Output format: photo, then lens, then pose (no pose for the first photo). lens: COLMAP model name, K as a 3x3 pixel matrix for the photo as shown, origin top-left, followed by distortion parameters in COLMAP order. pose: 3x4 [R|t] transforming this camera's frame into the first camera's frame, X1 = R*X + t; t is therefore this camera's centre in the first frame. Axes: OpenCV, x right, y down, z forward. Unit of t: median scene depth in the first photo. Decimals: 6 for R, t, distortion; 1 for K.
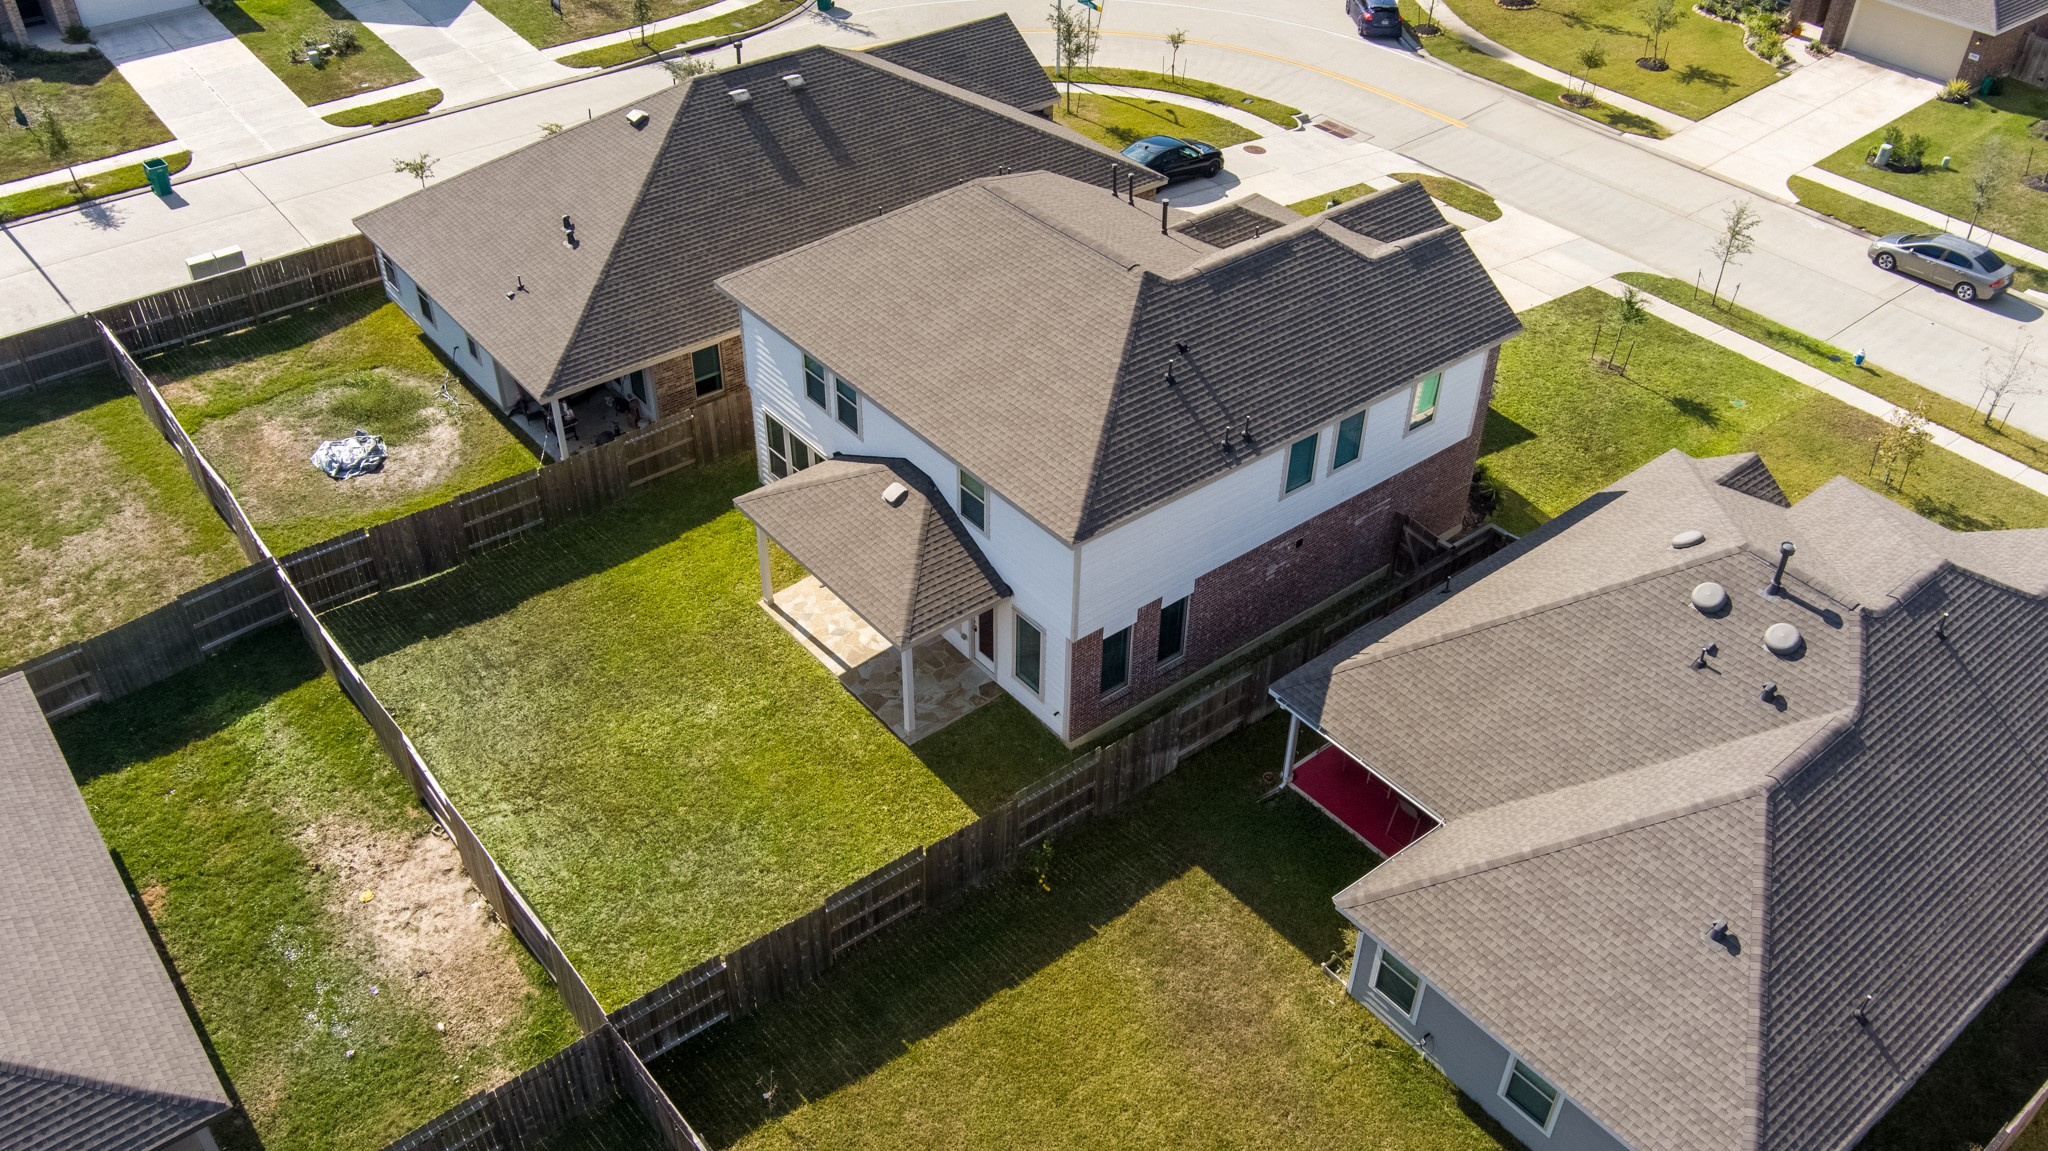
lens RADIAL K [[1665.5, 0, 1025.7], [0, 1665.5, 583.2], [0, 0, 1]] dist [-0.064483, 0.034883]
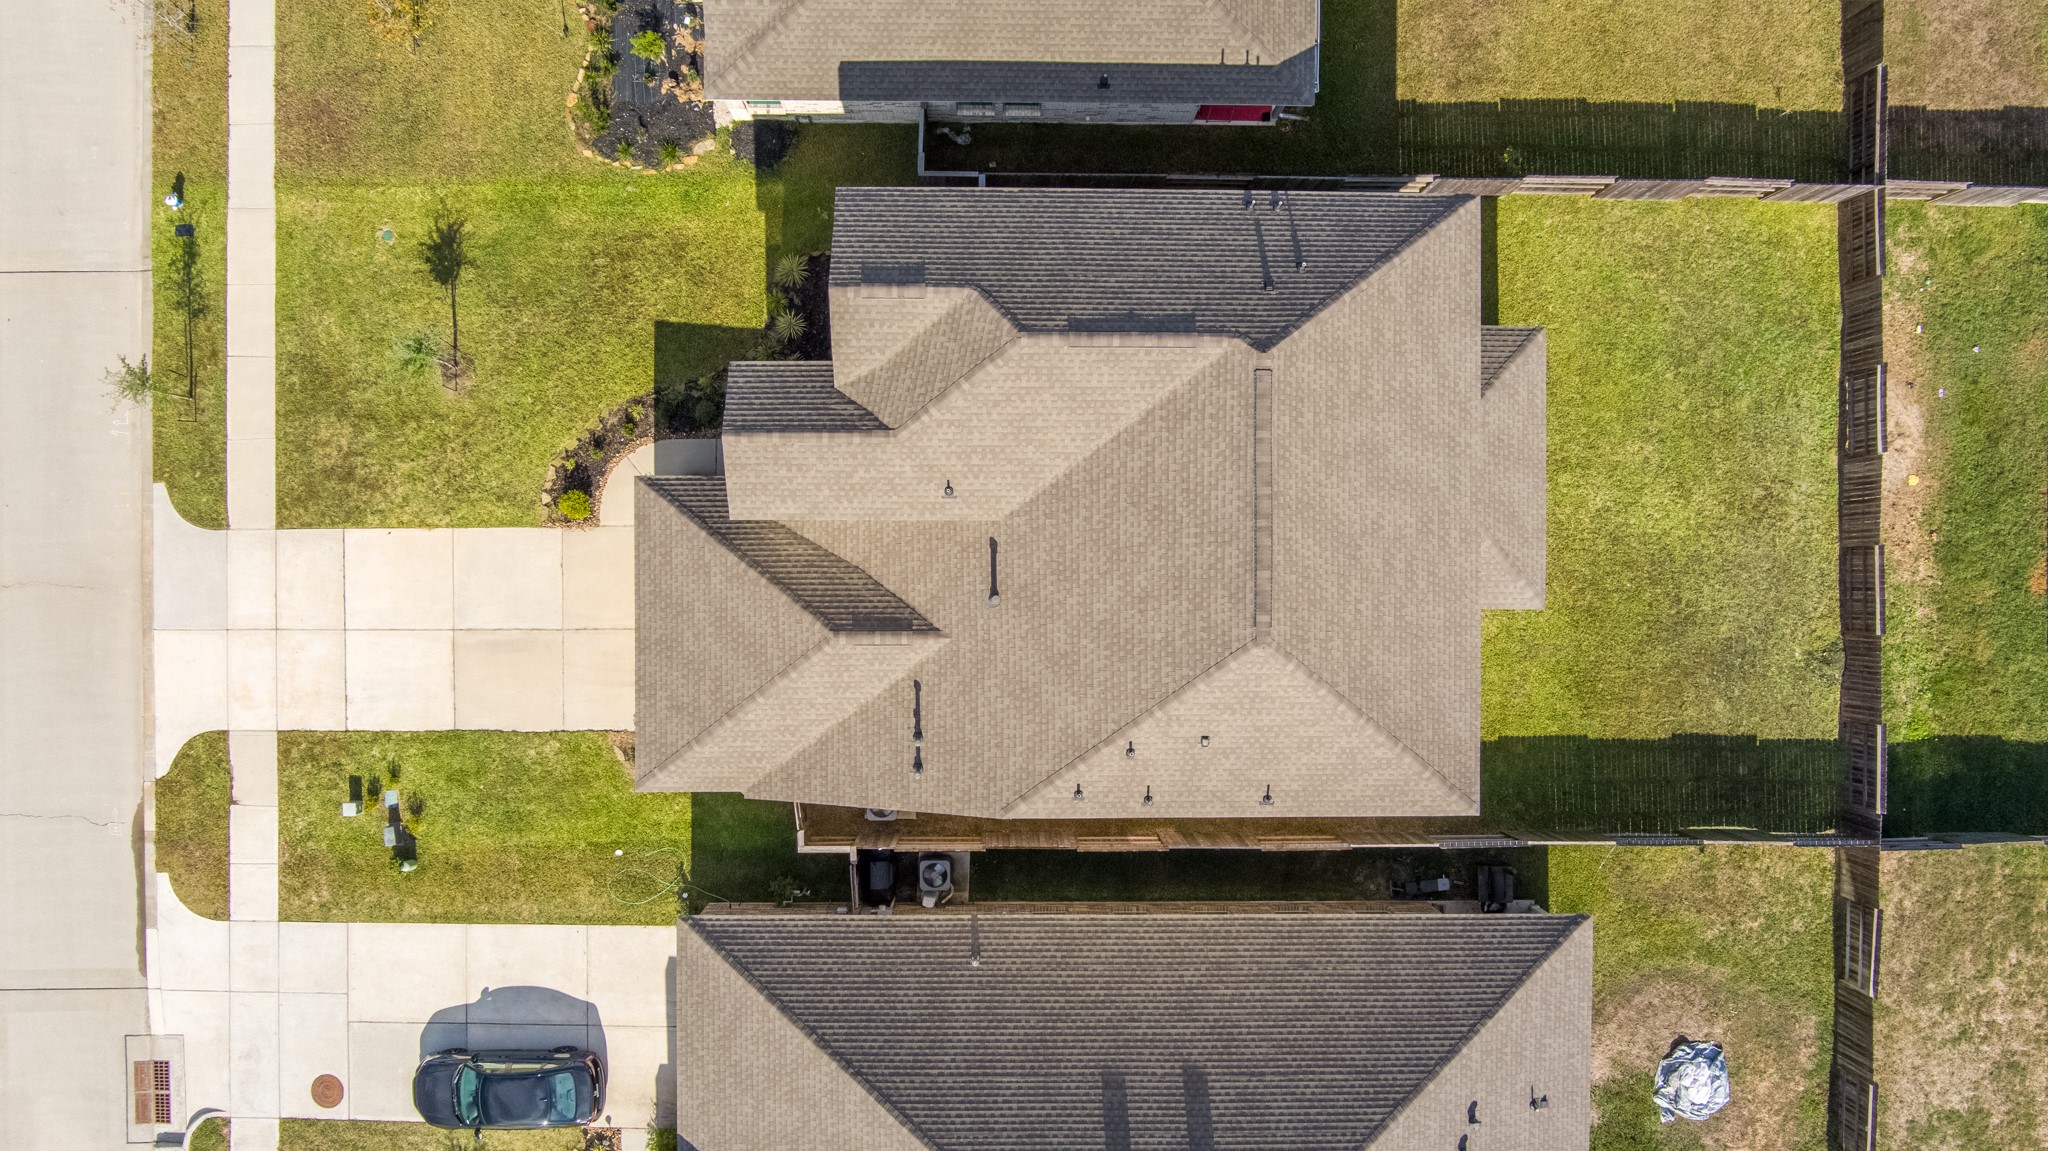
lens RADIAL K [[1665.5, 0, 1025.7], [0, 1665.5, 583.2], [0, 0, 1]] dist [-0.064483, 0.034883]
pose [[-0.776317, -0.629353, -0.035321, 0.093191], [0.363960, -0.493291, 0.790061, -0.761609], [-0.514651, 0.600482, 0.612010, 0.418729]]
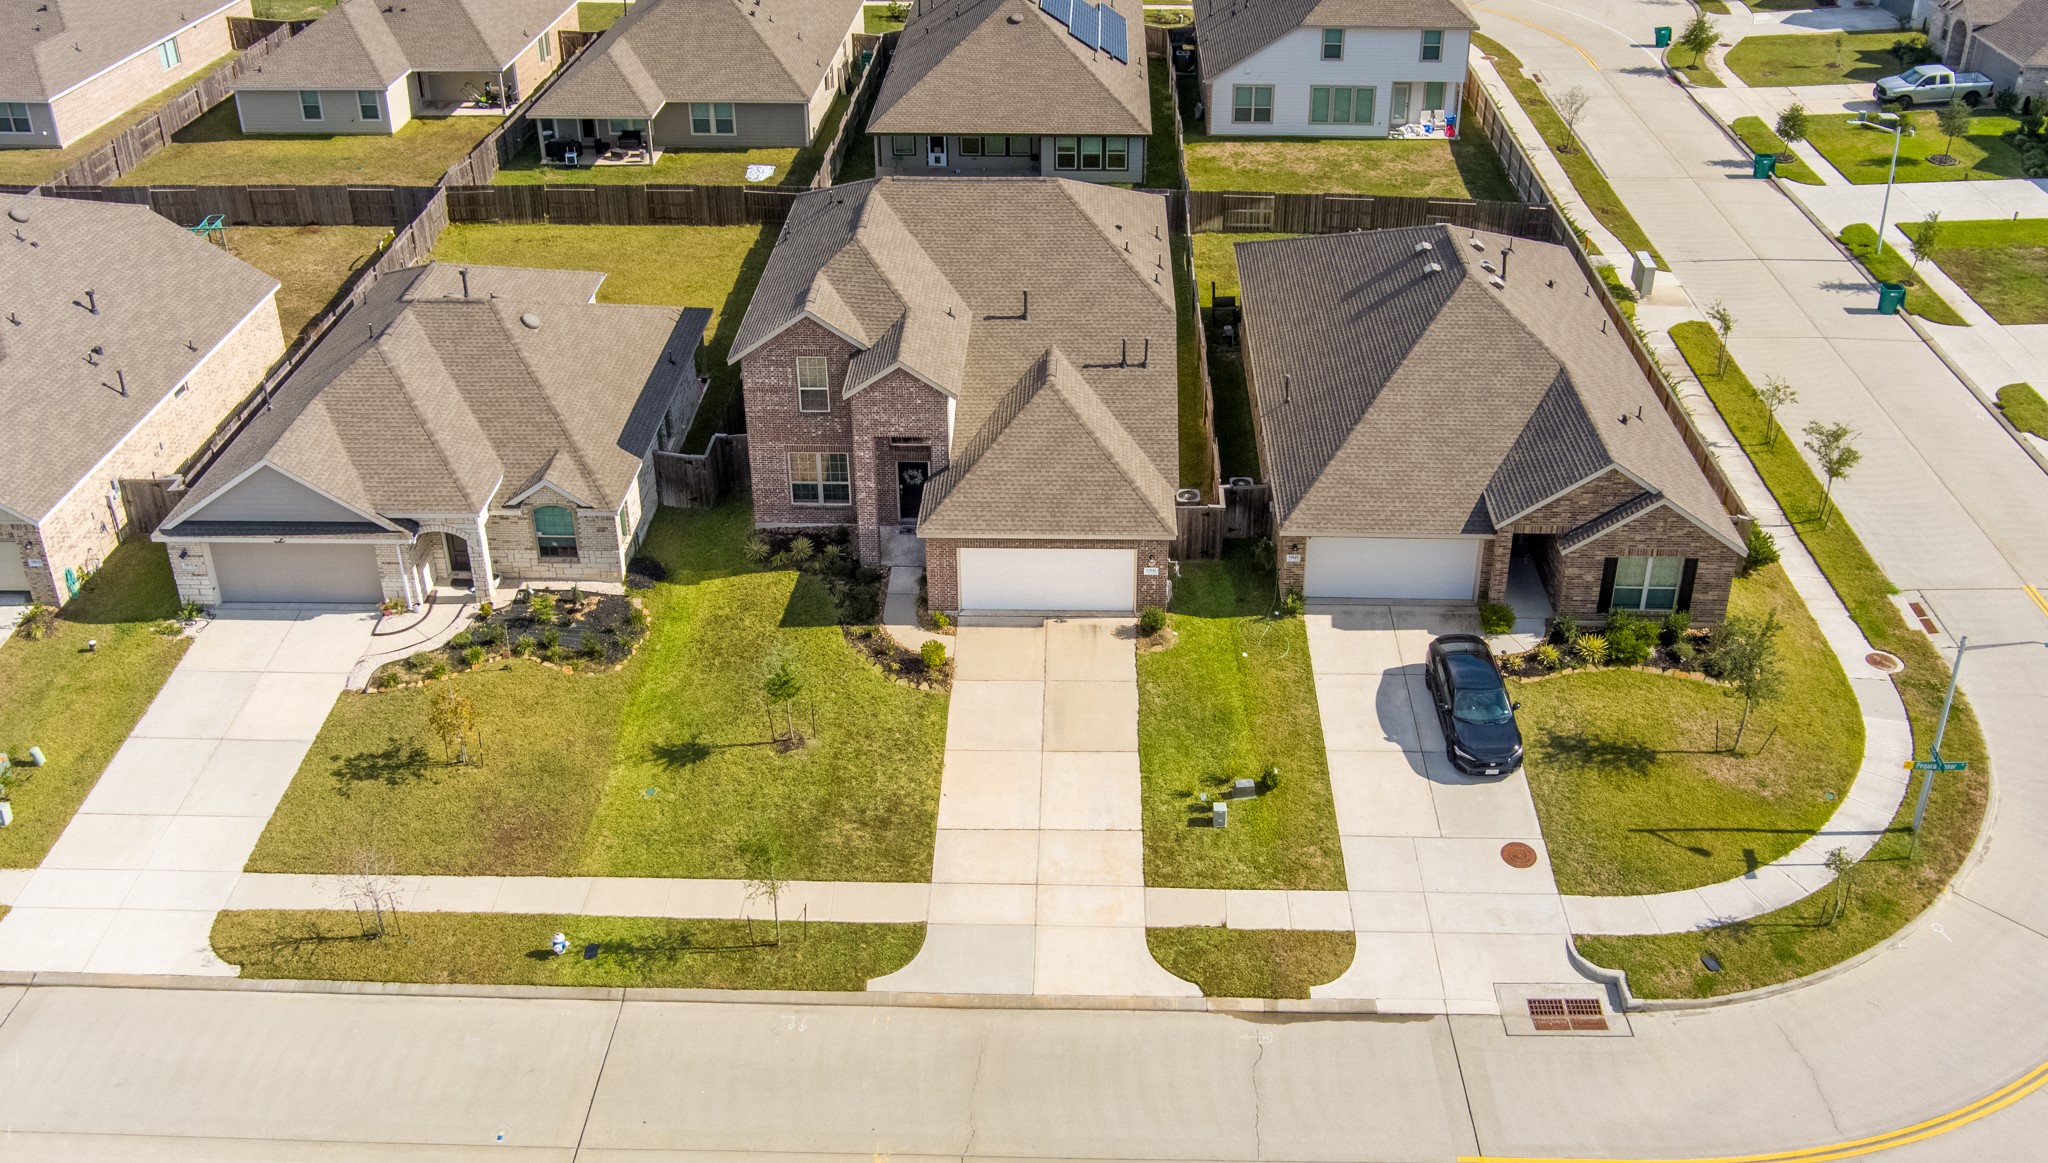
lens RADIAL K [[1803.3, 0, 1077.5], [0, 1803.3, 365.3], [0, 0, 1]] dist [-0.014341, -0.139237]
pose [[-0.639059, 0.324019, -0.697578, 0.883340], [-0.486120, 0.532689, 0.692770, -1.000308], [0.596062, 0.781828, -0.182907, 1.142698]]
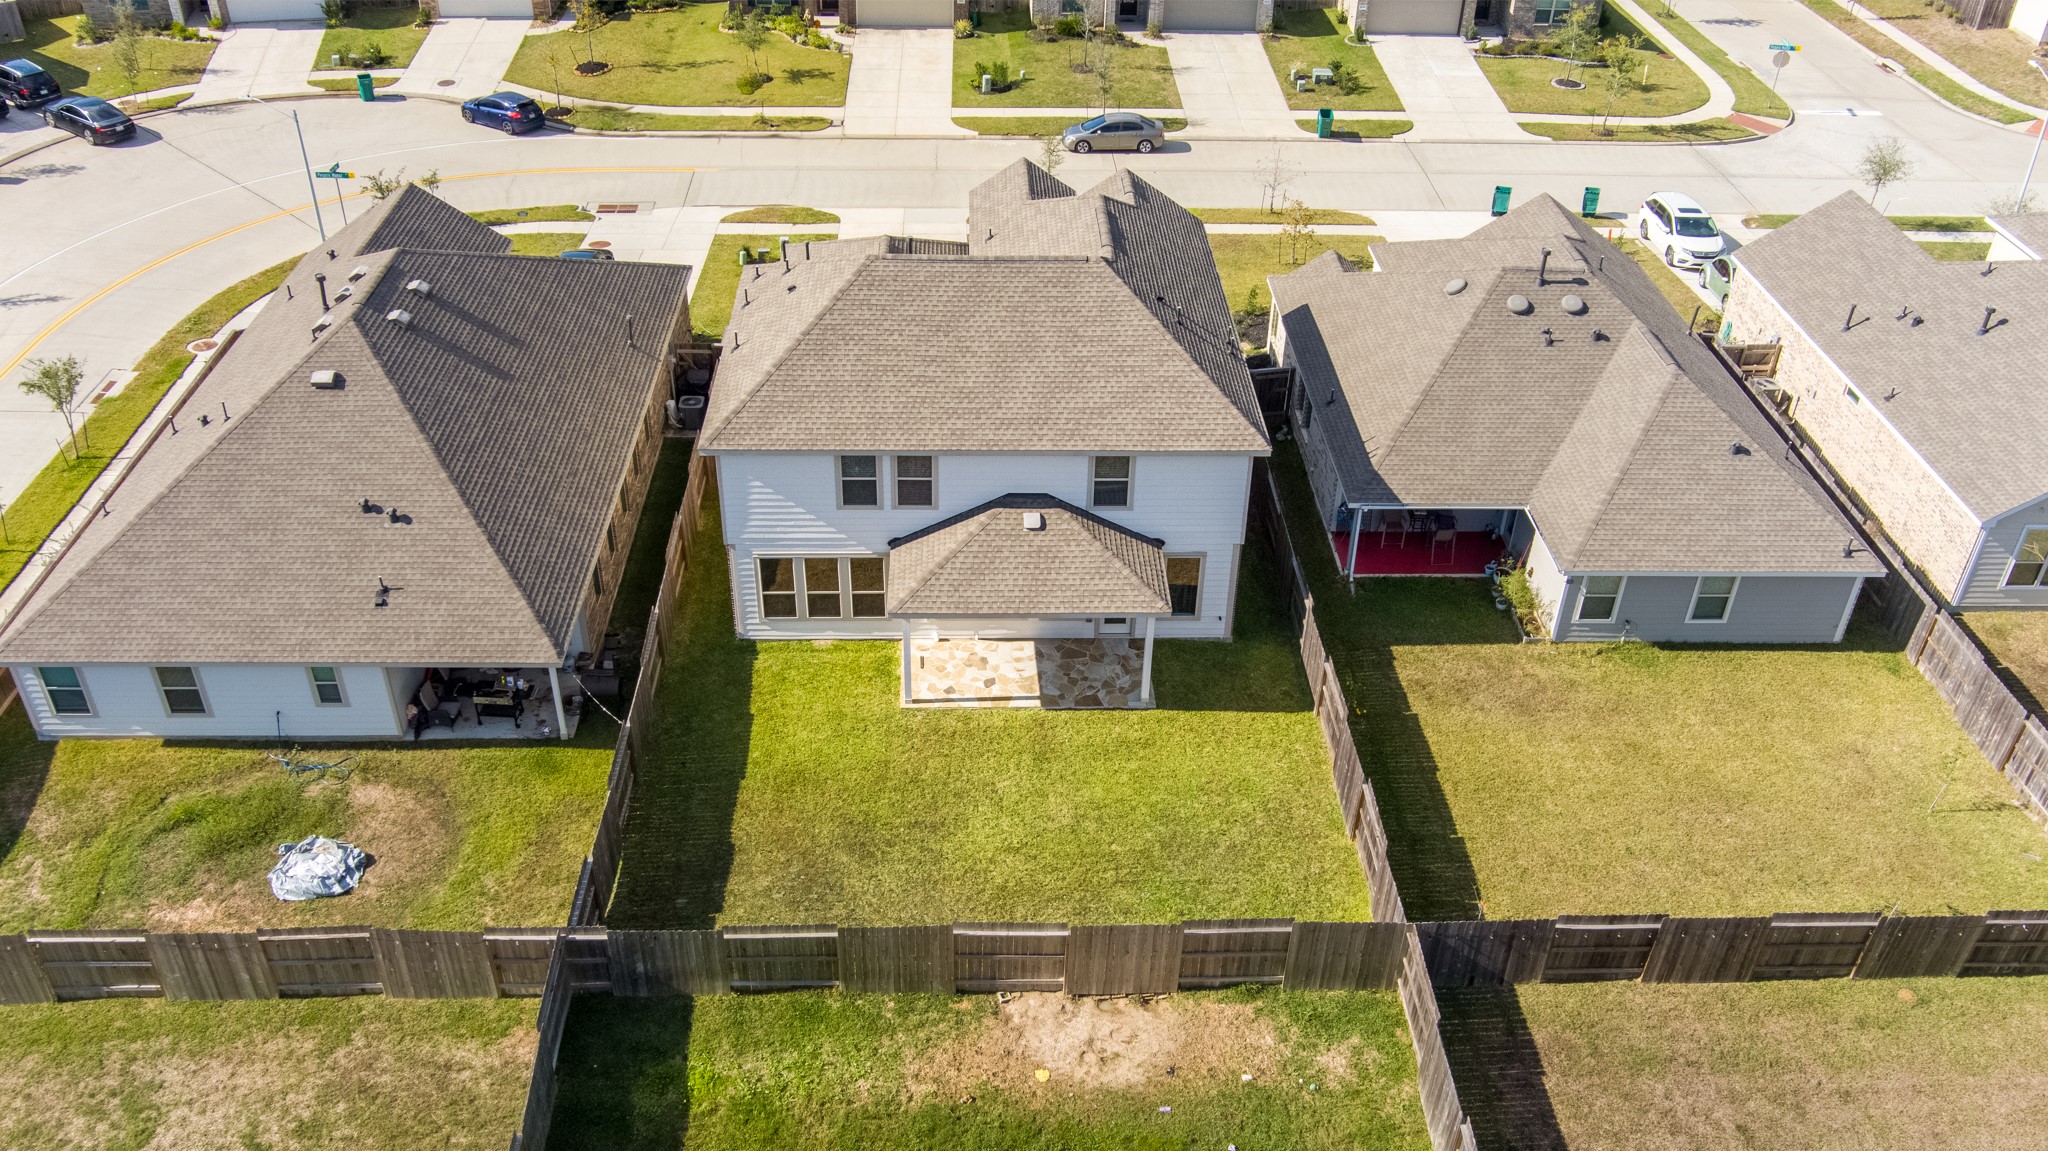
lens RADIAL K [[1665.5, 0, 1025.7], [0, 1665.5, 583.2], [0, 0, 1]] dist [-0.064483, 0.034883]
pose [[0.603656, -0.454215, 0.655200, -0.614297], [0.484178, 0.861782, 0.151339, -0.140294], [-0.633381, 0.225877, 0.740141, 0.154531]]
